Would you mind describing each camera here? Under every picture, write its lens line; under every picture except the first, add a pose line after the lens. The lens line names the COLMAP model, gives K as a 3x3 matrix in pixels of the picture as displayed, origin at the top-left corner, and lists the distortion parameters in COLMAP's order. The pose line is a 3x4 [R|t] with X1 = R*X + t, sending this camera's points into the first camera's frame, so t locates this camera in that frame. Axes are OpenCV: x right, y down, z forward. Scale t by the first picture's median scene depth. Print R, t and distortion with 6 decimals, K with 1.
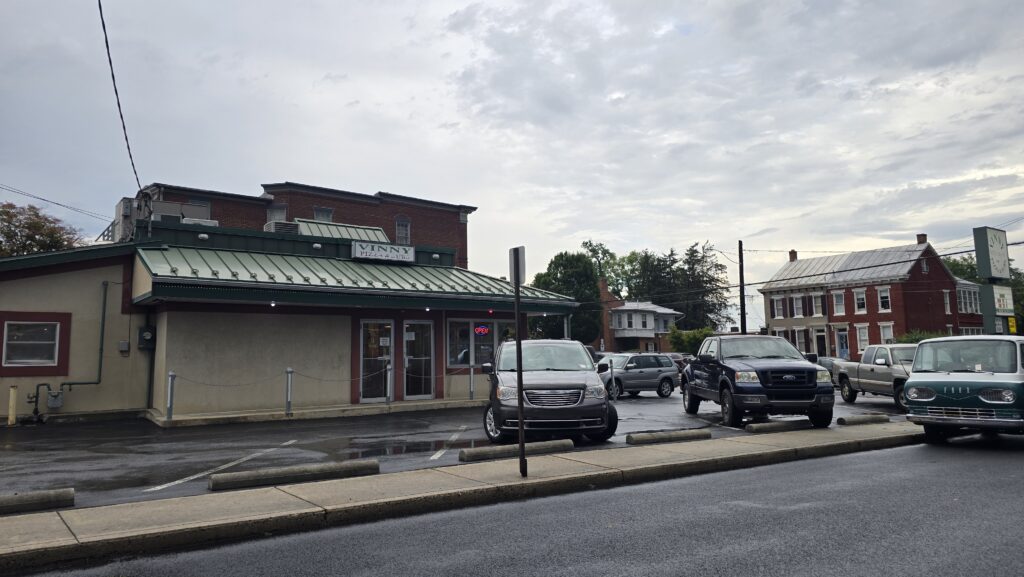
lens RADIAL K [[673.0, 0, 497.3], [0, 673.0, 285.9], [0, 0, 1]] dist [0.101777, -0.103359]
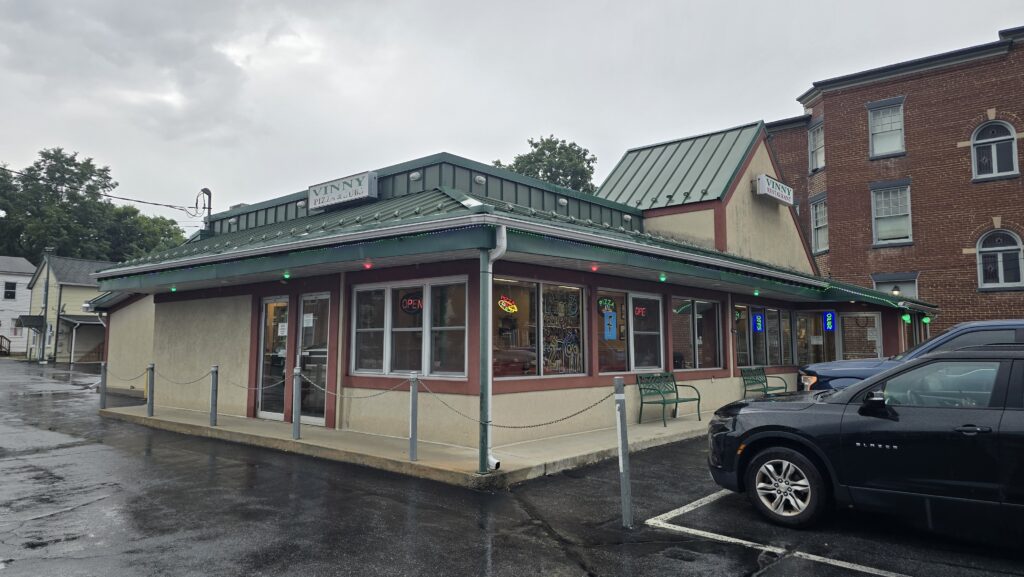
lens RADIAL K [[673.0, 0, 497.3], [0, 673.0, 285.9], [0, 0, 1]] dist [0.101777, -0.103359]
pose [[0.219284, -0.068088, -0.973282, 0.493968], [0.101127, 0.993775, -0.046738, 0.085384], [0.970406, -0.088177, 0.224805, 0.978101]]
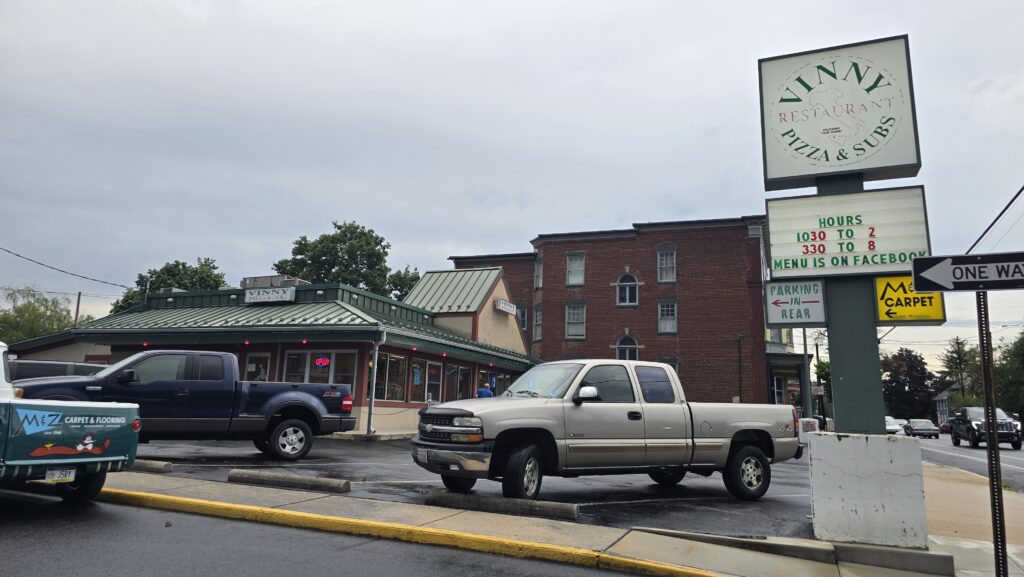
lens RADIAL K [[673.0, 0, 497.3], [0, 673.0, 285.9], [0, 0, 1]] dist [0.101777, -0.103359]
pose [[0.529957, -0.124185, -0.838882, 1.001037], [0.050919, 0.992094, -0.114699, 0.086246], [0.846494, 0.018070, 0.532091, 0.701796]]
